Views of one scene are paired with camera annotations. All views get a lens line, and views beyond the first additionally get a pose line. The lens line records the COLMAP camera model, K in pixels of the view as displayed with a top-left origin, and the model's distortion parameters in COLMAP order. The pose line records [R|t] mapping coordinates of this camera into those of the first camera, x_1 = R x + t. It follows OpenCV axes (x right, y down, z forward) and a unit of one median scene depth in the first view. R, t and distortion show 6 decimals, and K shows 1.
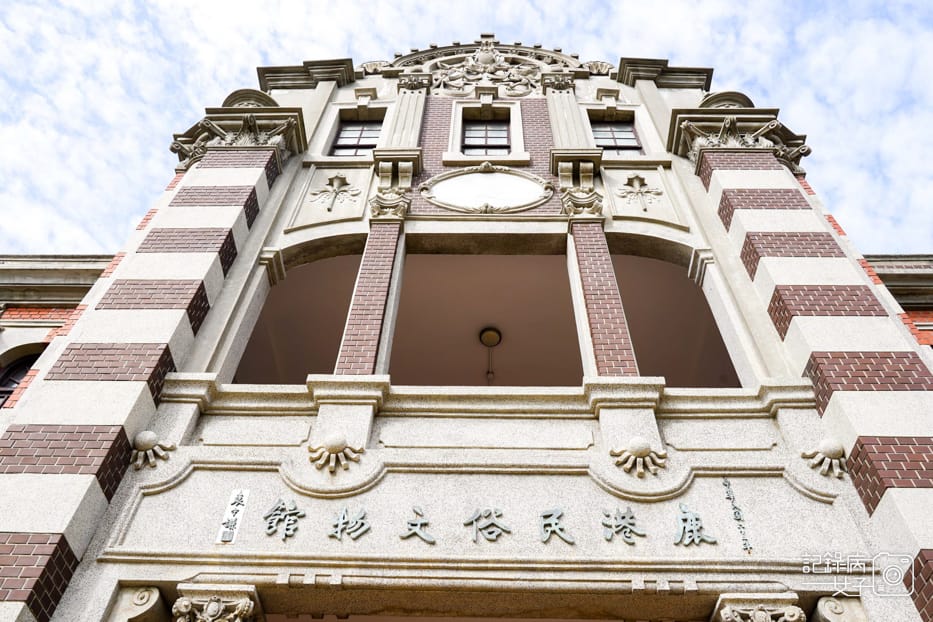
lens RADIAL K [[731.2, 0, 466.9], [0, 731.2, 310.7], [0, 0, 1]] dist [-0.011744, 0.014909]
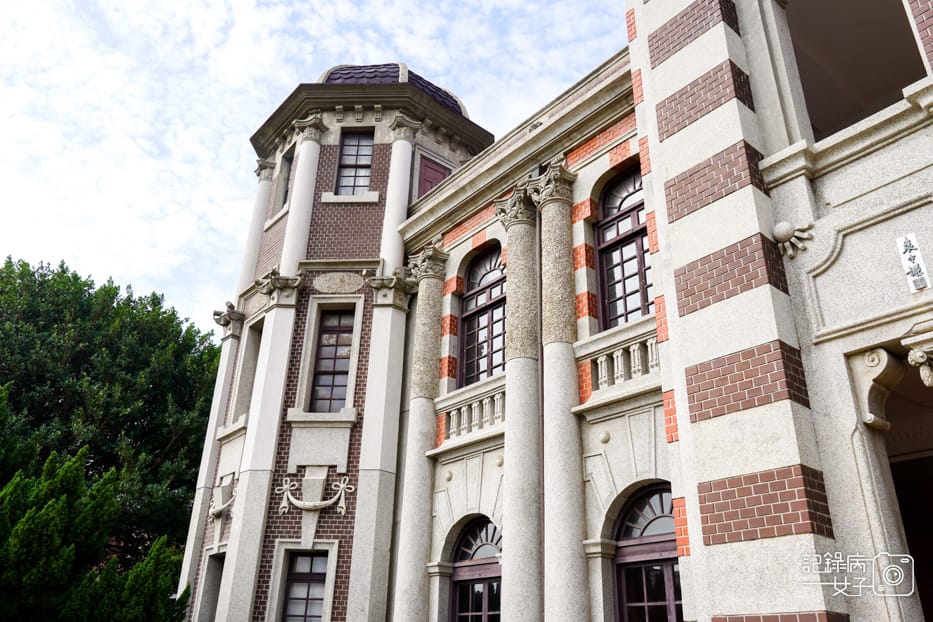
lens RADIAL K [[731.2, 0, 465.3], [0, 731.2, 311.0], [0, 0, 1]] dist [-0.011744, 0.014909]
pose [[0.643472, -0.342874, -0.684384, -0.040768], [0.601662, 0.779282, 0.175279, -0.185279], [0.473229, -0.524555, 0.707740, -0.042443]]
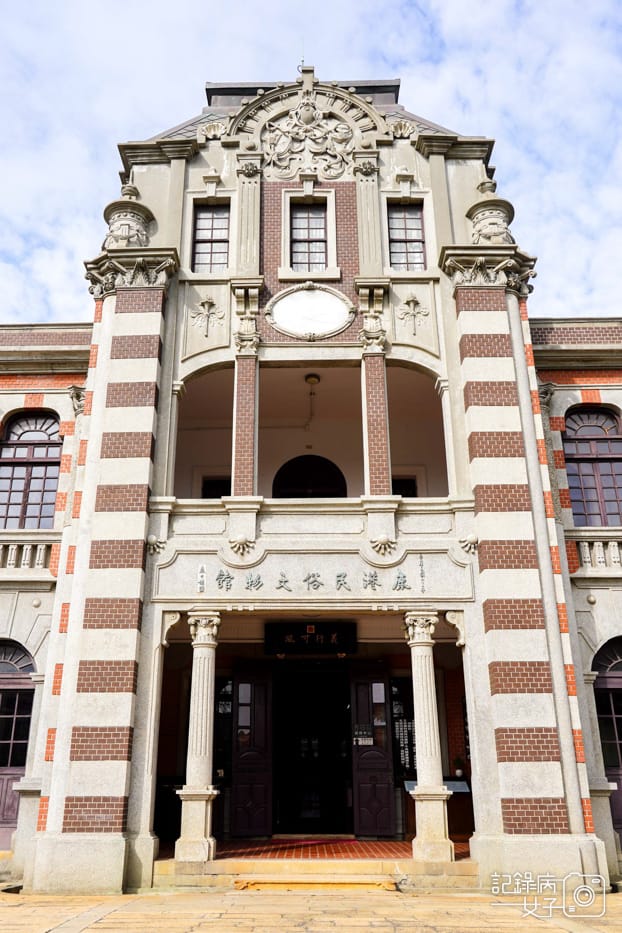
lens RADIAL K [[731.2, 0, 291.6], [0, 731.2, 495.2], [0, 0, 1]] dist [-0.011744, 0.014909]
pose [[0.999750, -0.022342, 0.000797, -0.029983], [0.018794, 0.859218, 0.511265, -0.929753], [-0.012107, -0.511122, 0.859423, -0.702276]]
